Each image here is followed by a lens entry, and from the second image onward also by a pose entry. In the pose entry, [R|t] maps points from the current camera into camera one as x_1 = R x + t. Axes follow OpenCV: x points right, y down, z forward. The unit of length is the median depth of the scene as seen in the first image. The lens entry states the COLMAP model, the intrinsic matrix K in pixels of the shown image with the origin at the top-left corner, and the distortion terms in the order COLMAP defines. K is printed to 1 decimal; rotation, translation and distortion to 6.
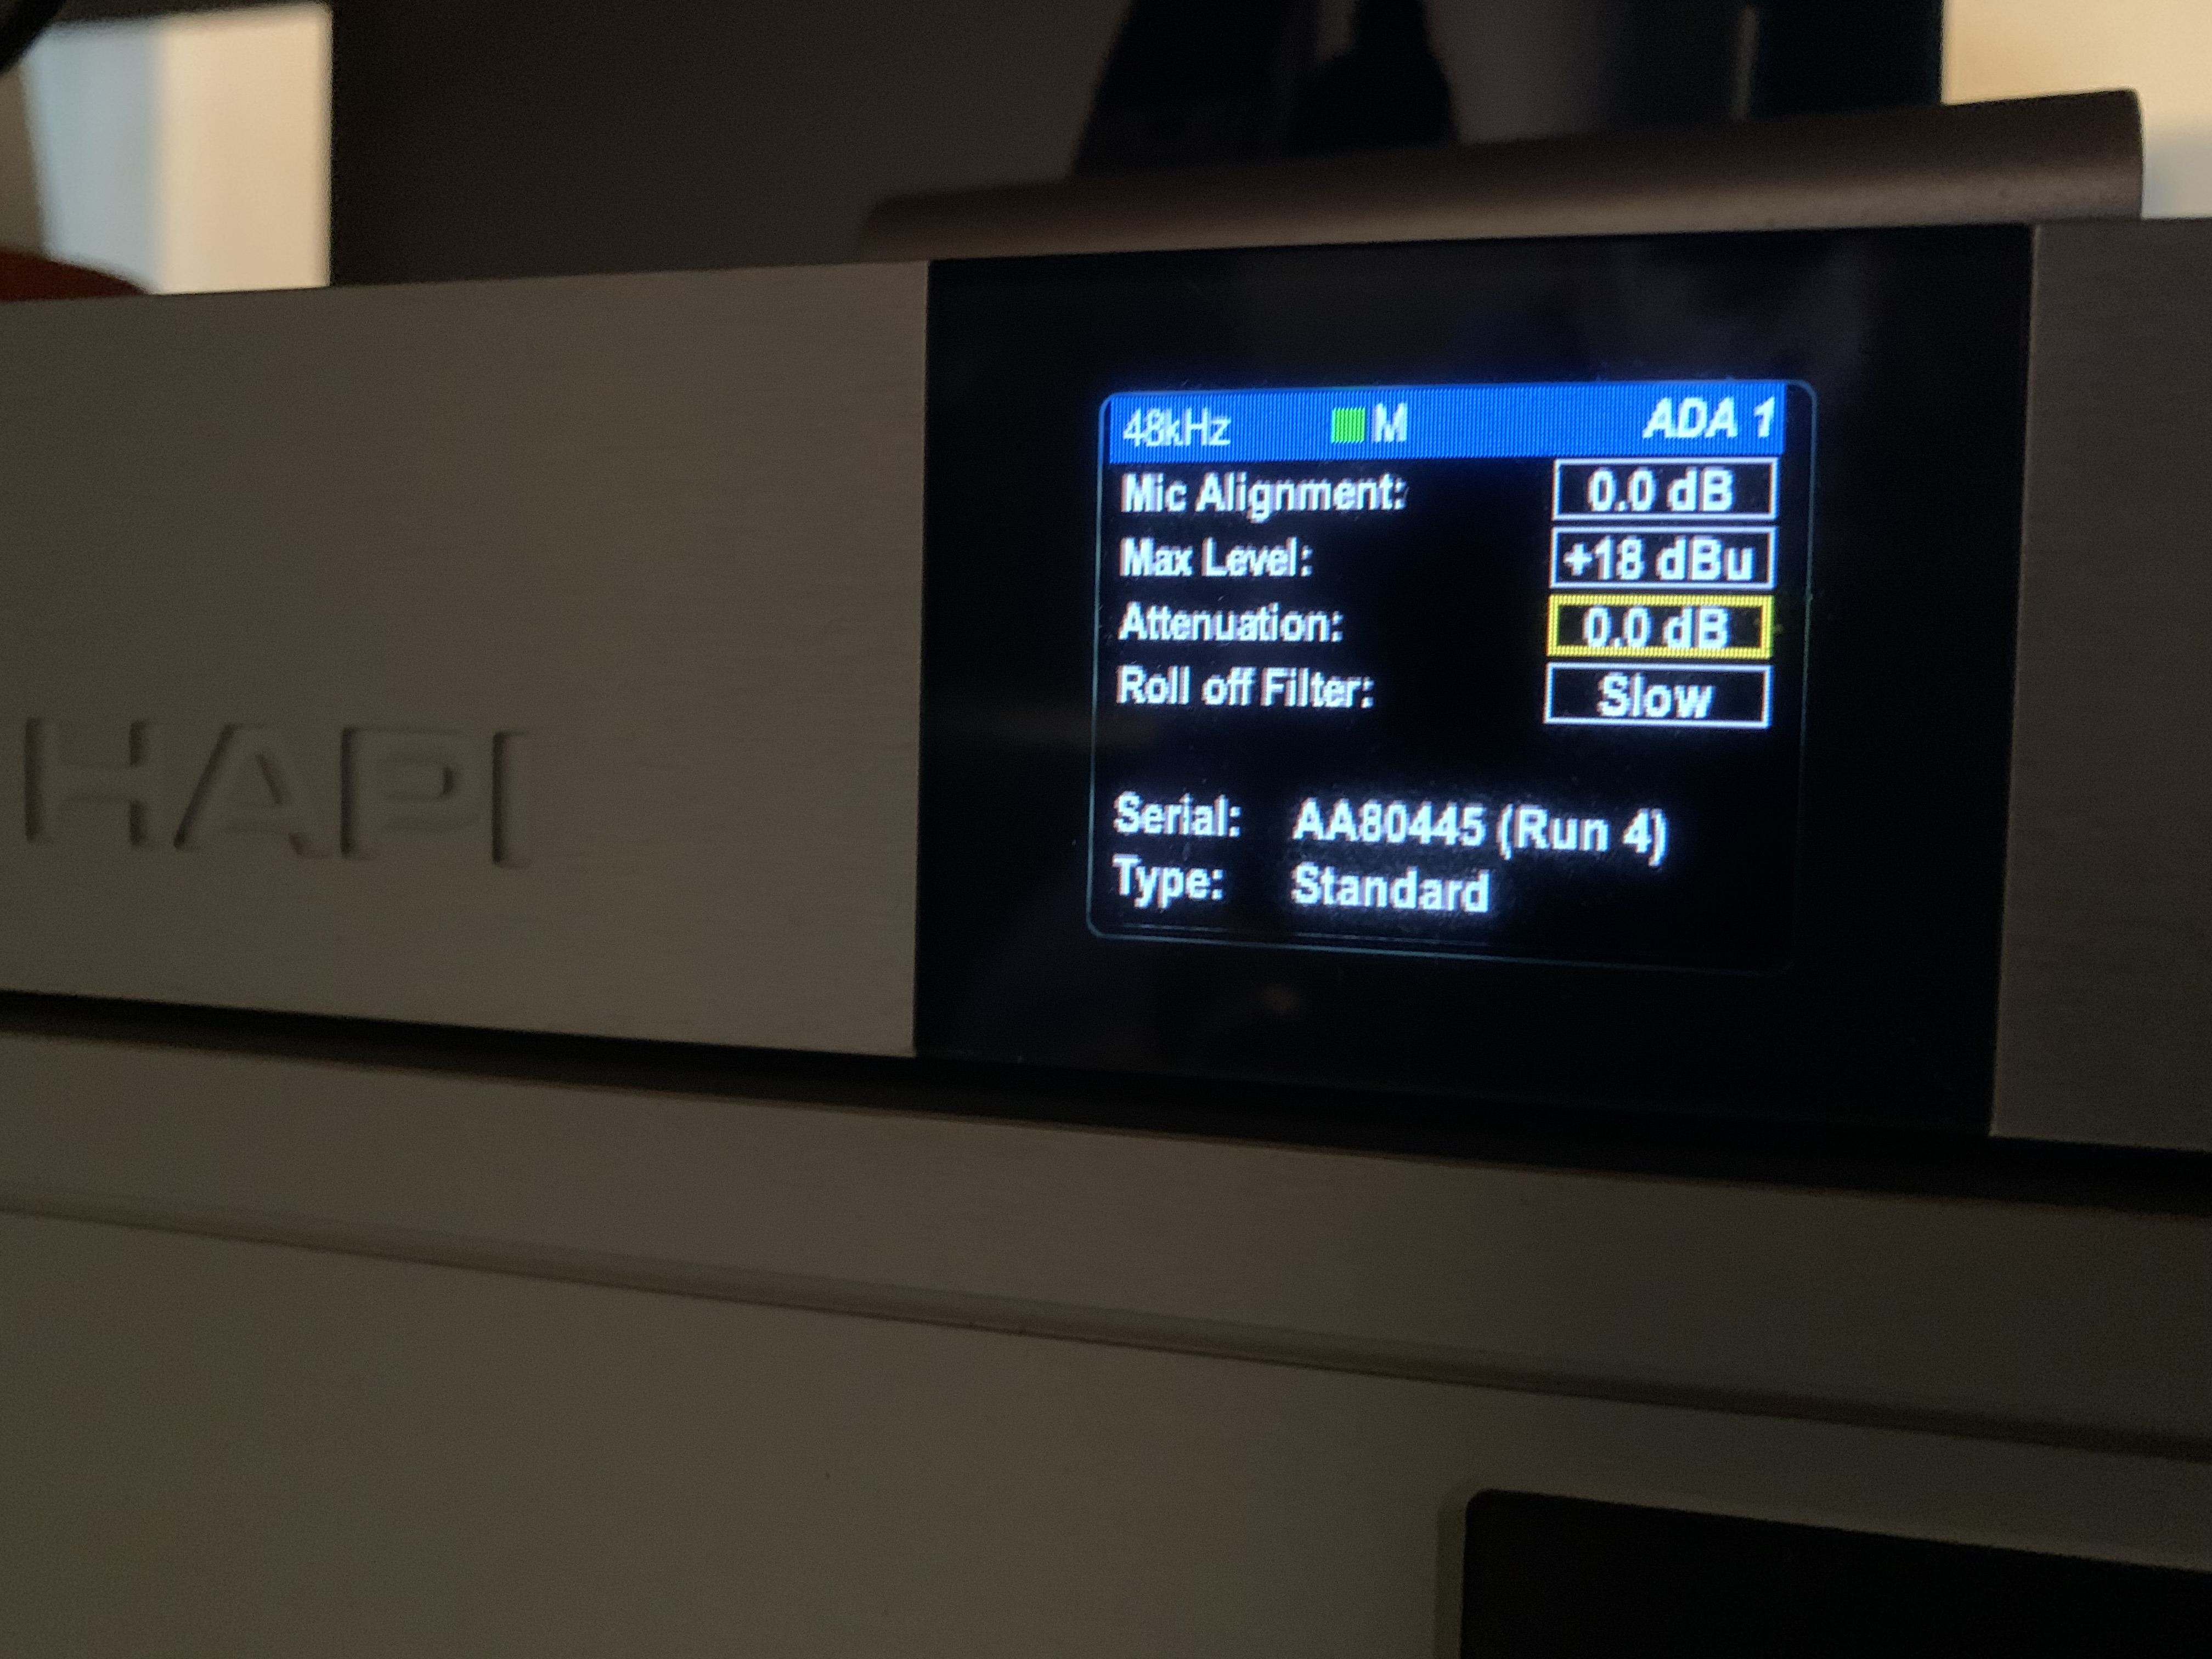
lens RADIAL K [[1668.6, 0, 1106.0], [0, 1668.6, 829.5], [0, 0, 1]] dist [-0.004224, -0.008819]
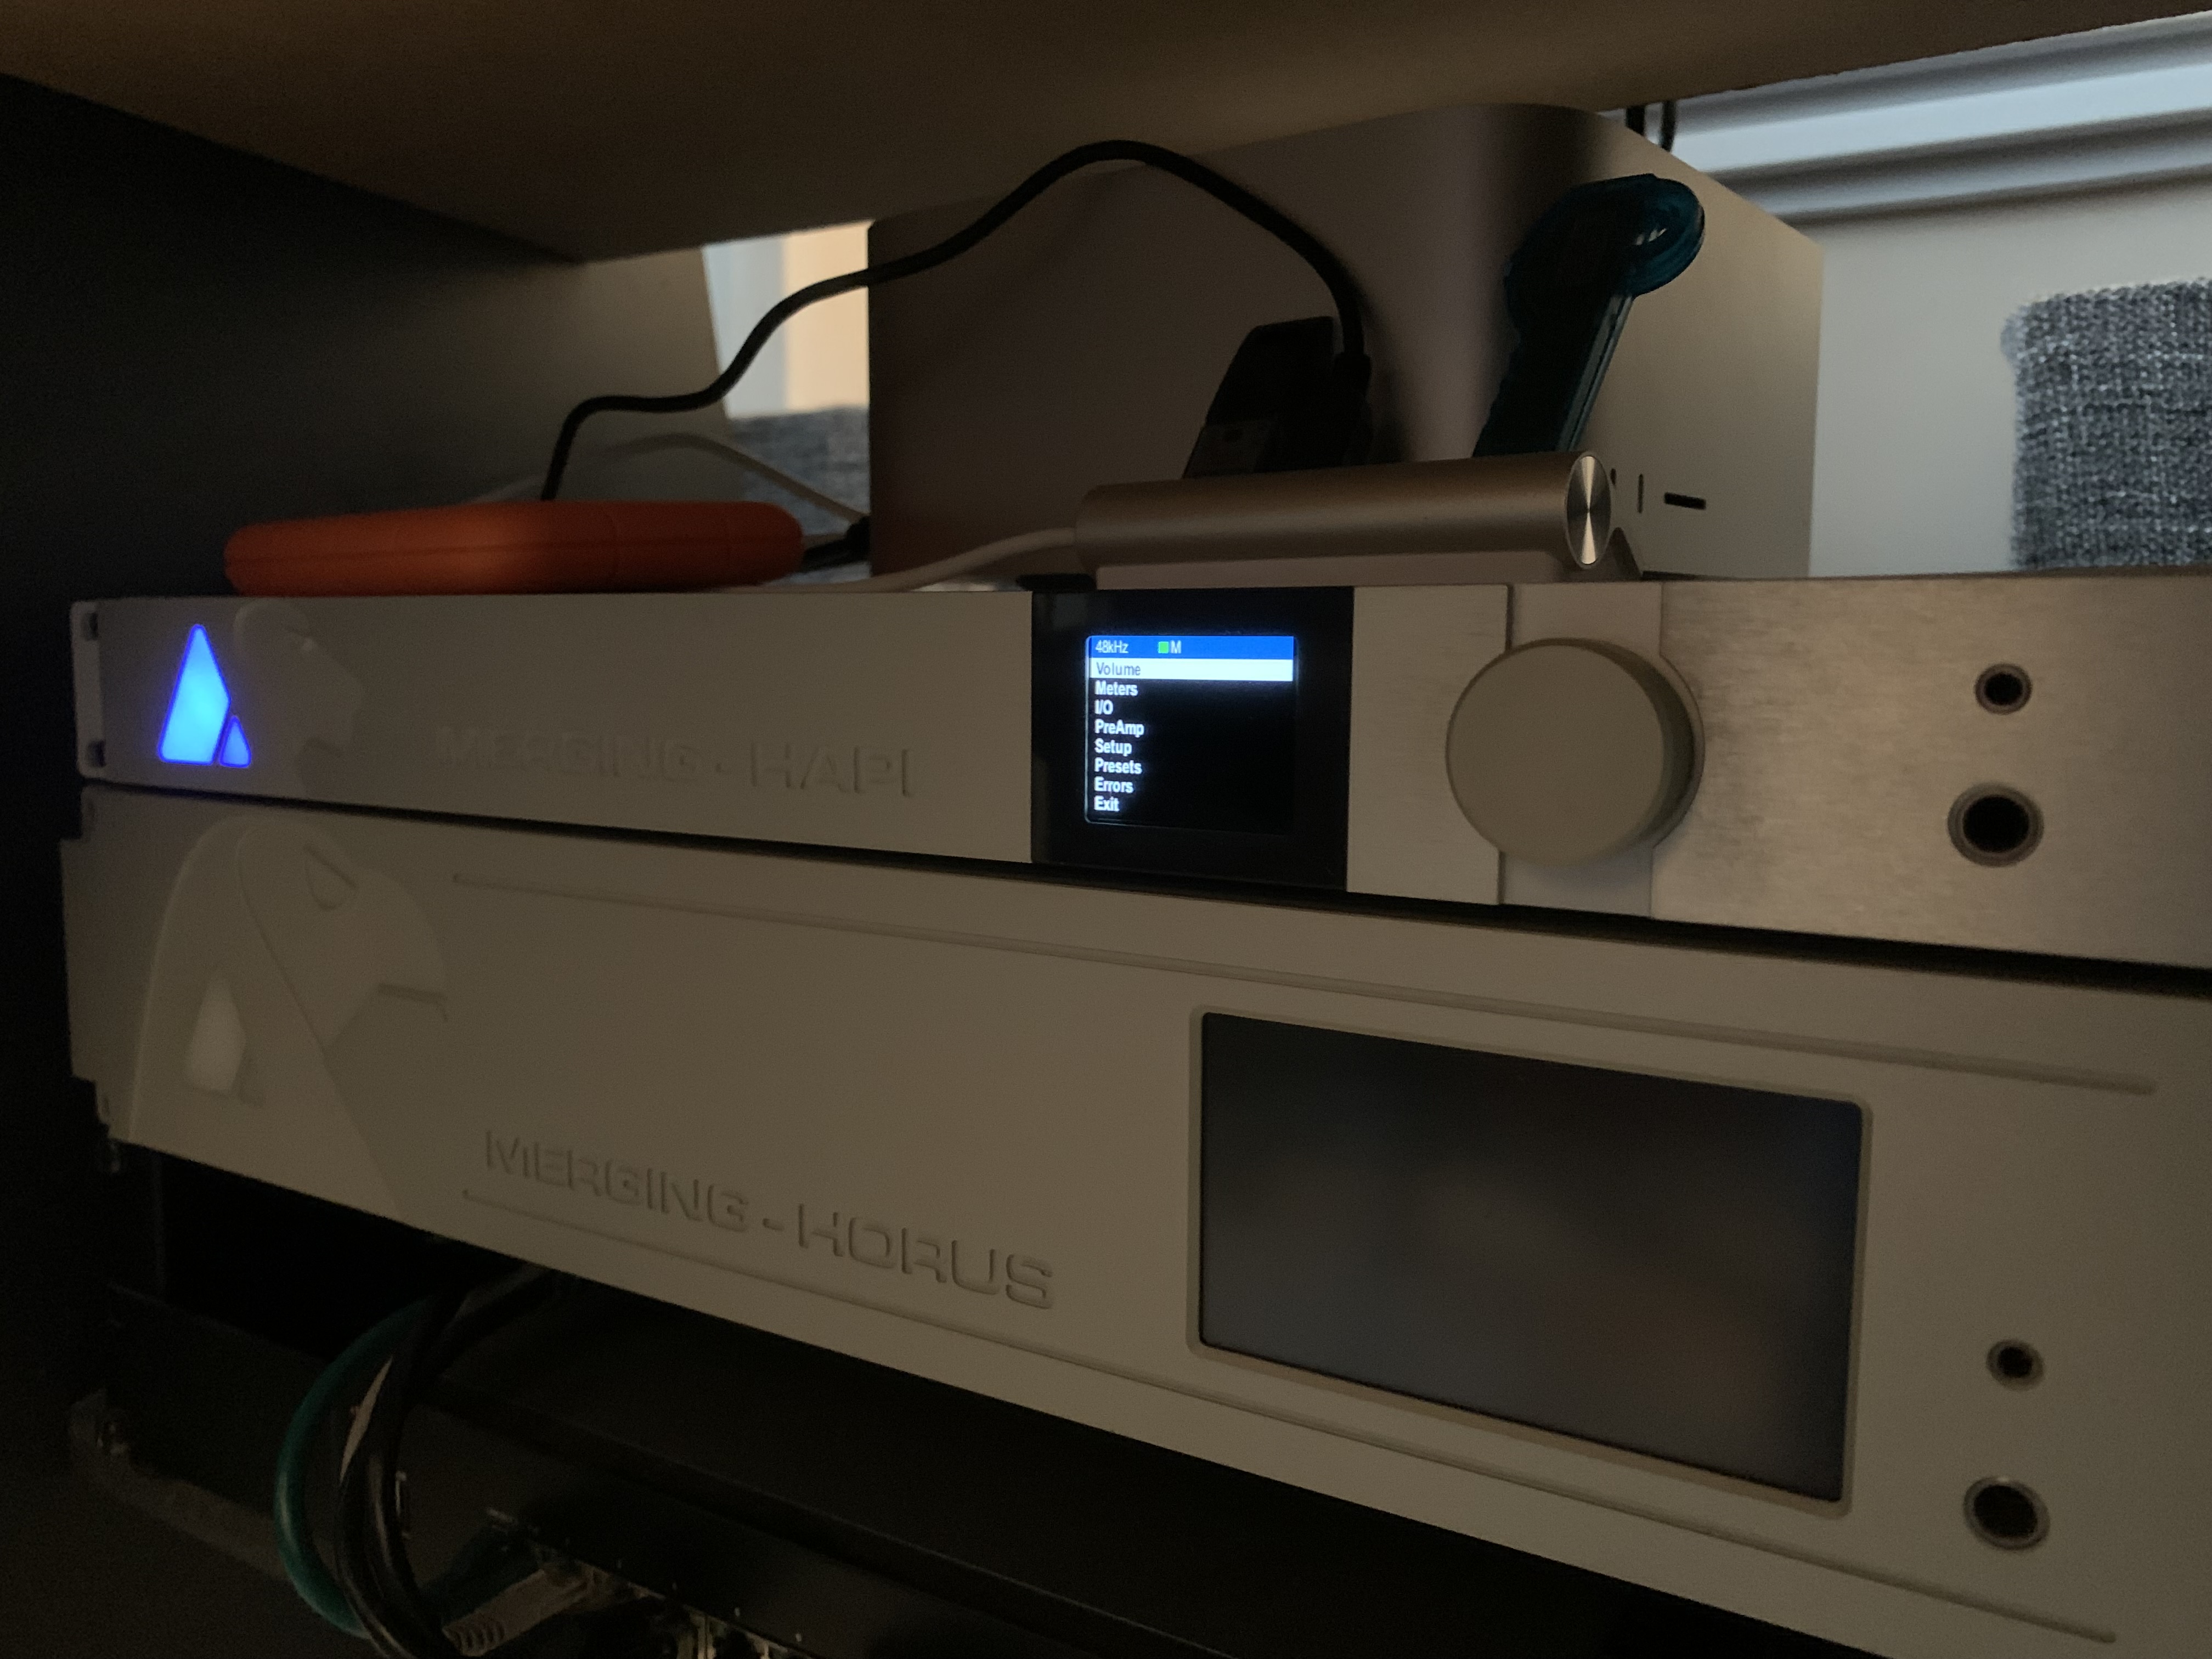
lens RADIAL K [[1668.6, 0, 1106.0], [0, 1668.6, 829.5], [0, 0, 1]] dist [-0.004224, -0.008819]
pose [[0.952637, 0.014453, -0.303765, 0.893183], [0.002730, 0.998423, 0.056064, -0.087744], [0.304096, -0.054238, 0.951096, -1.728328]]
